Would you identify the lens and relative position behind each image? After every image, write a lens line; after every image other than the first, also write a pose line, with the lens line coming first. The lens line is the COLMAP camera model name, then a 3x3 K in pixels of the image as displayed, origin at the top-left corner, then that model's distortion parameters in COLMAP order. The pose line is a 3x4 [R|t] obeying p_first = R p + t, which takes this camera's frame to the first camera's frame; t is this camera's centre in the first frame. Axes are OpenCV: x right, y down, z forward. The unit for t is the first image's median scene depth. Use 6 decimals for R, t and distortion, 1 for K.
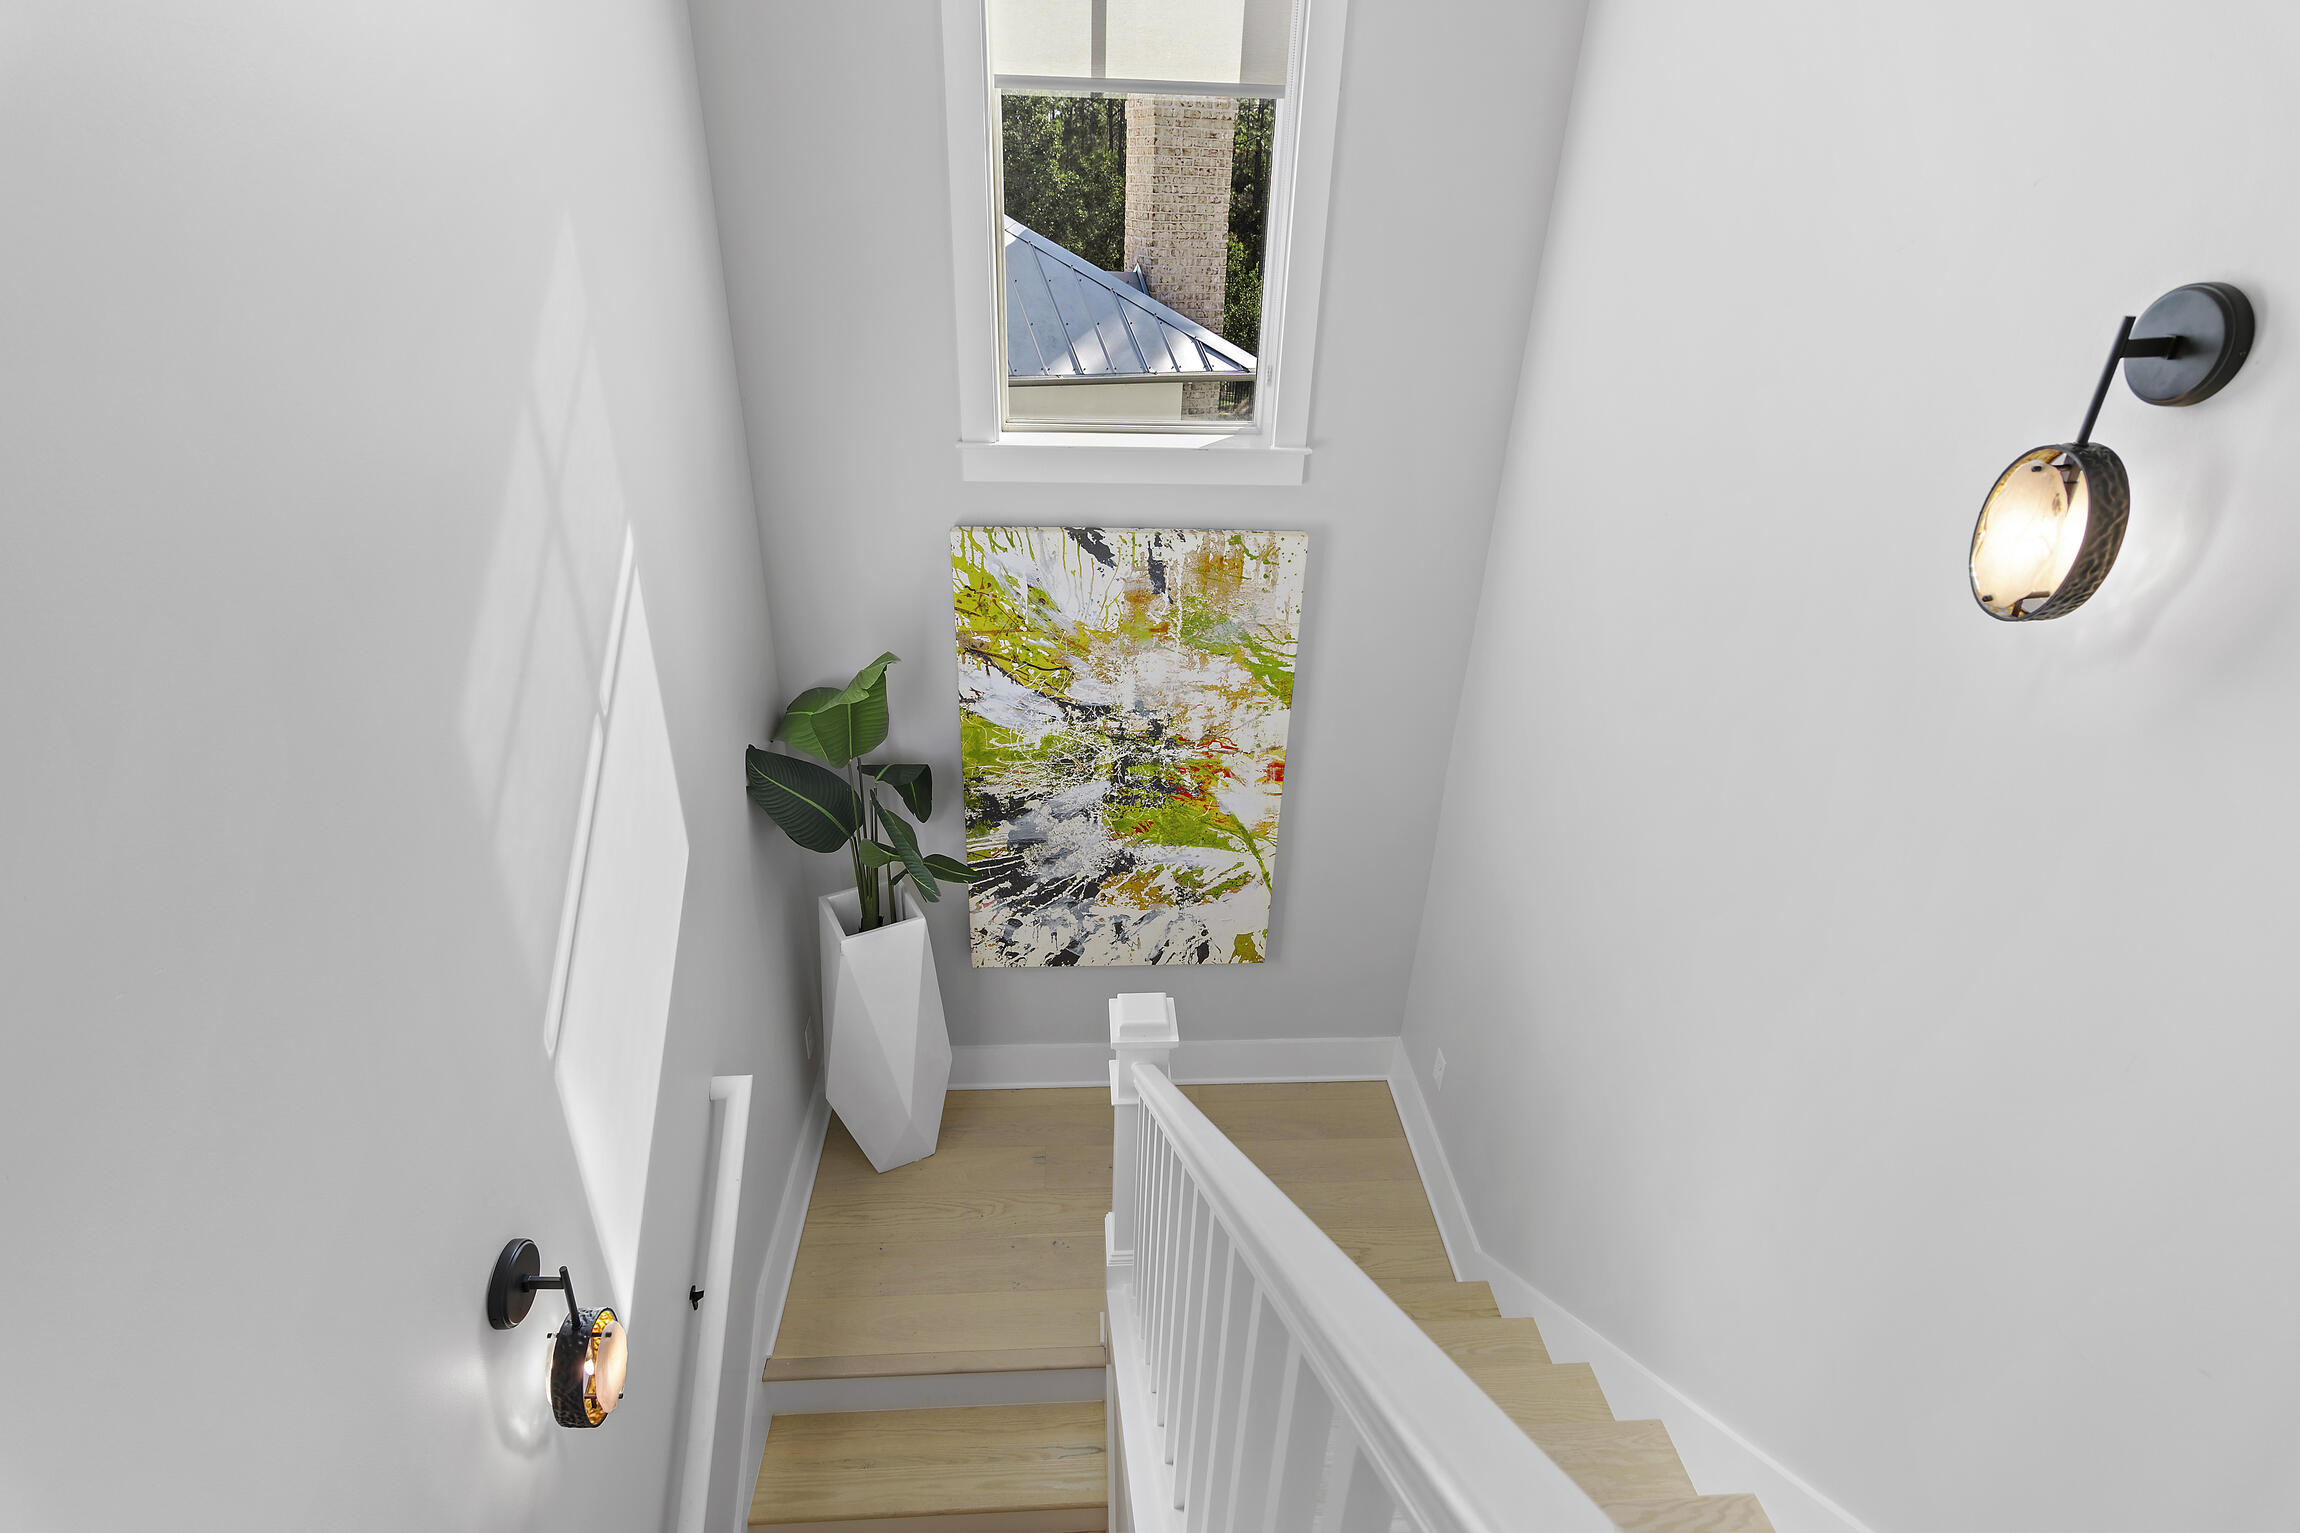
lens RADIAL K [[1153.3, 0, 1150.0], [0, 1153.3, 766.5], [0, 0, 1]] dist [-0.004578, -0.000686]
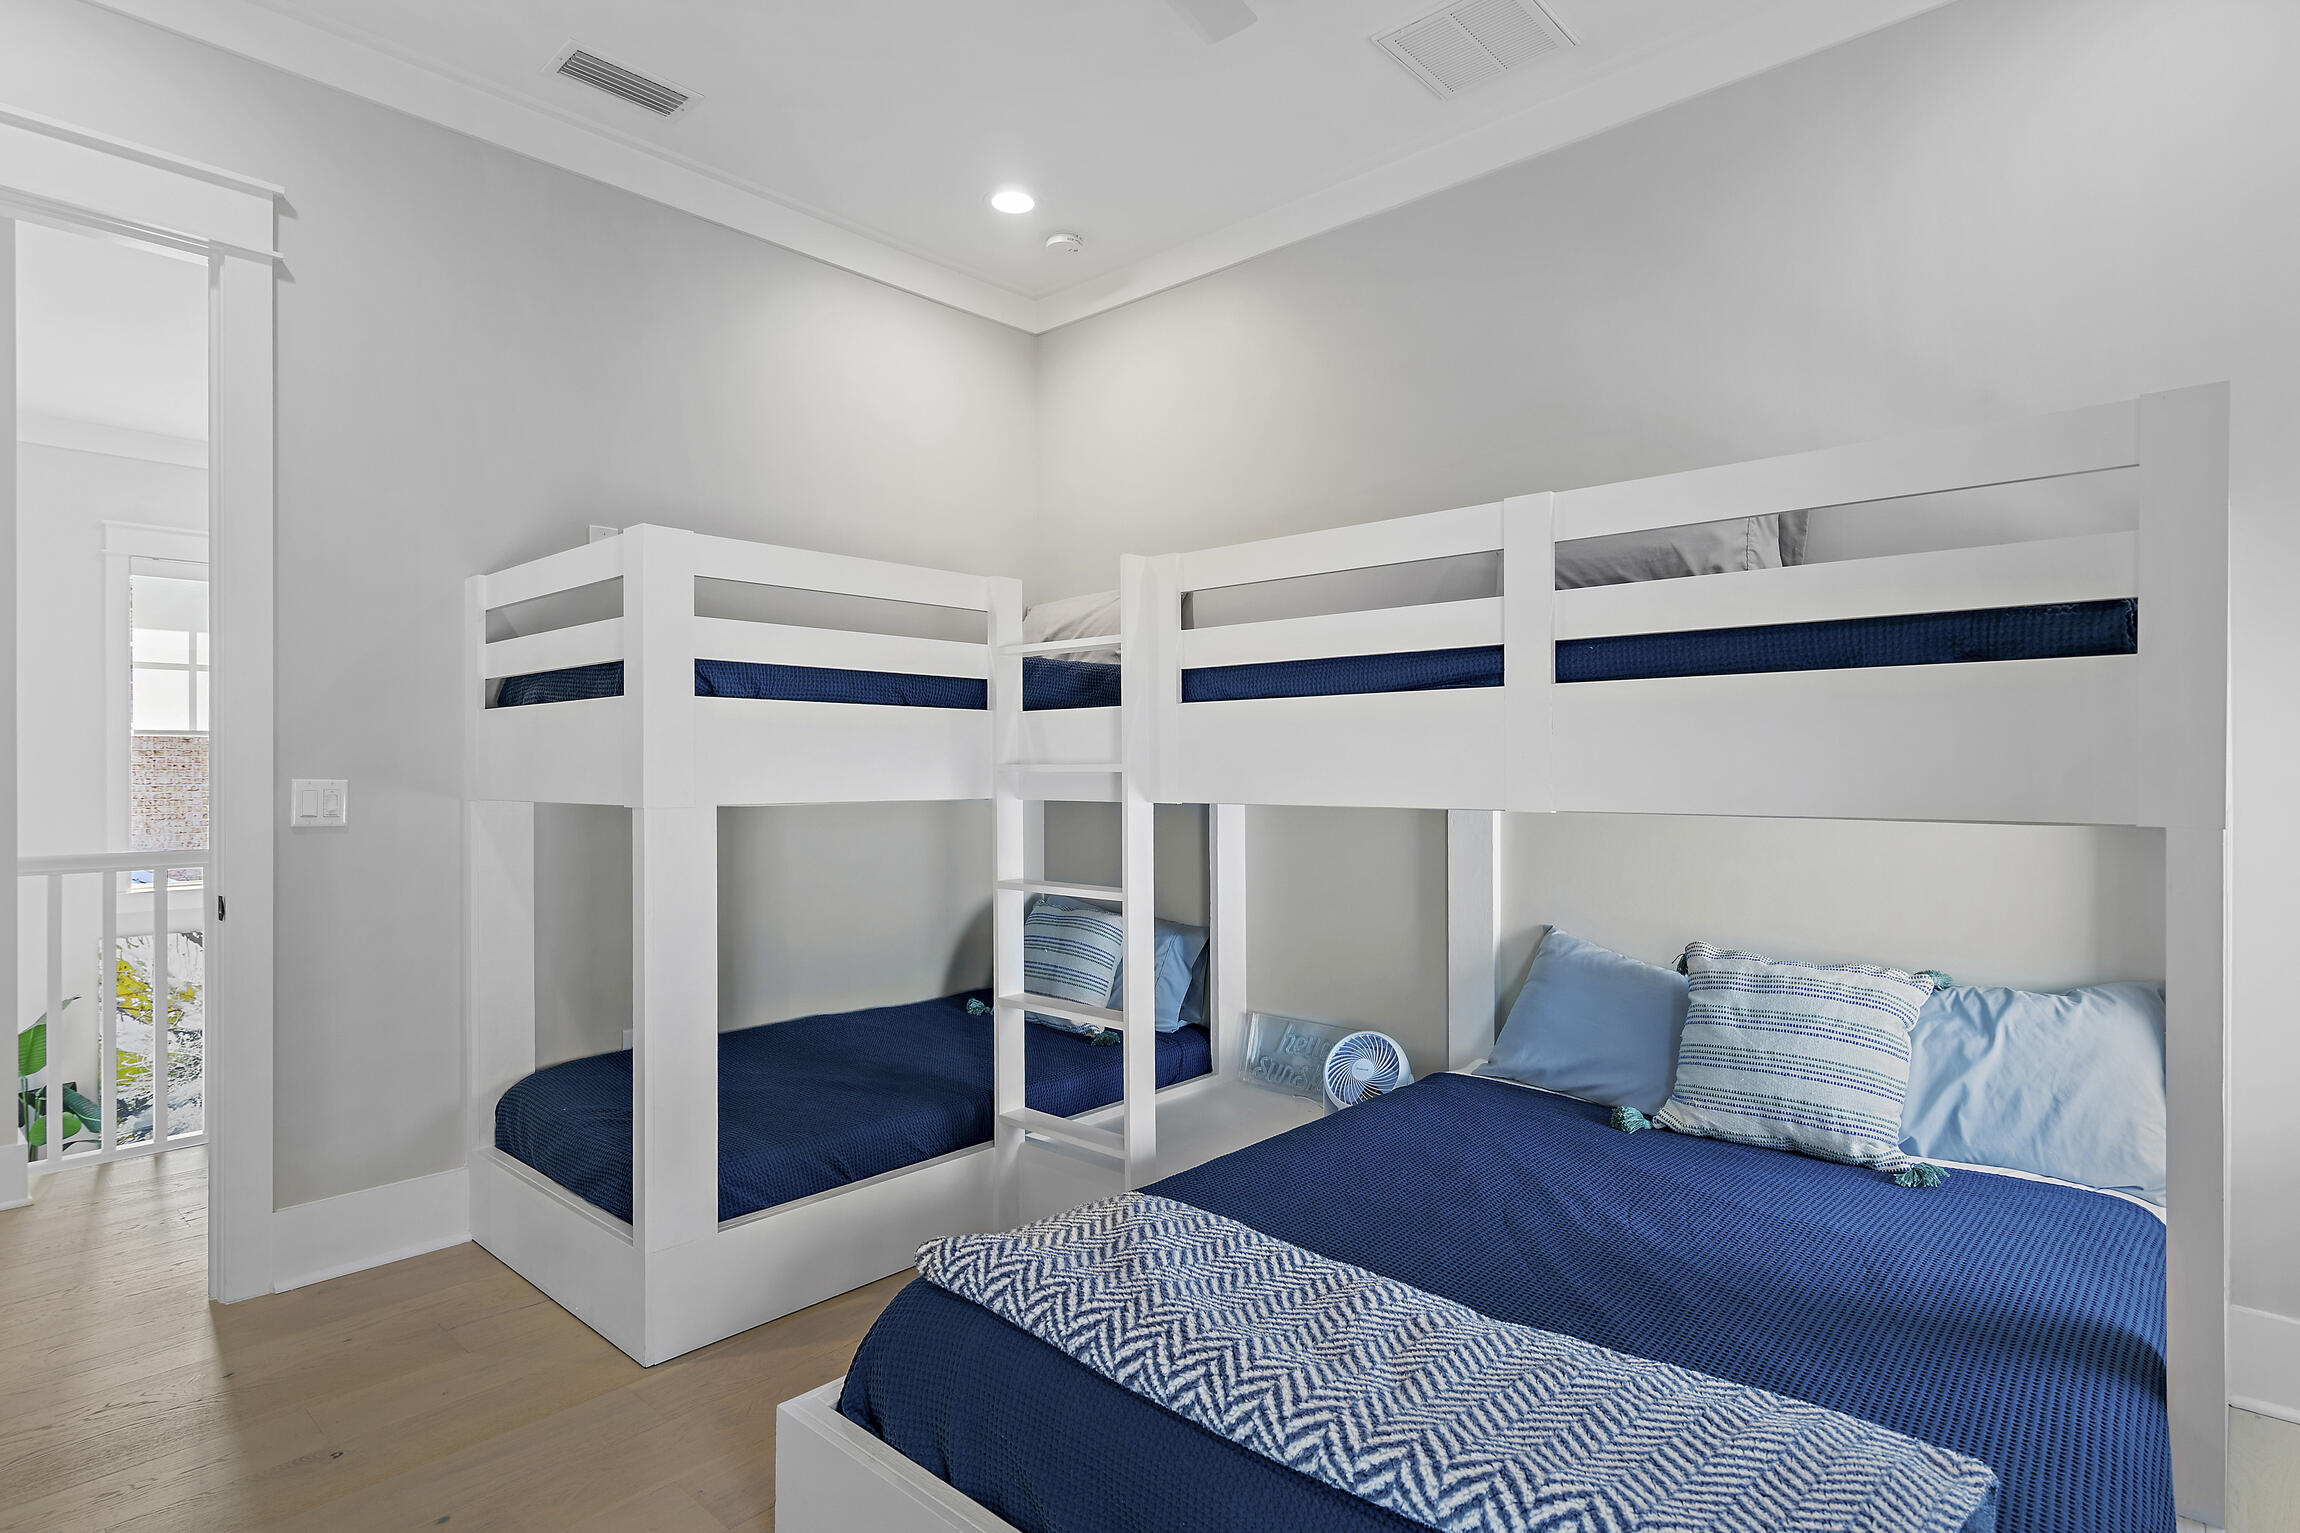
lens RADIAL K [[1153.3, 0, 1150.0], [0, 1153.3, 766.5], [0, 0, 1]] dist [-0.004578, -0.000686]
pose [[0.713864, -0.034543, 0.699432, -0.224791], [0.345052, 0.886473, -0.308391, 0.636554], [-0.609374, 0.461490, 0.644741, -1.227472]]
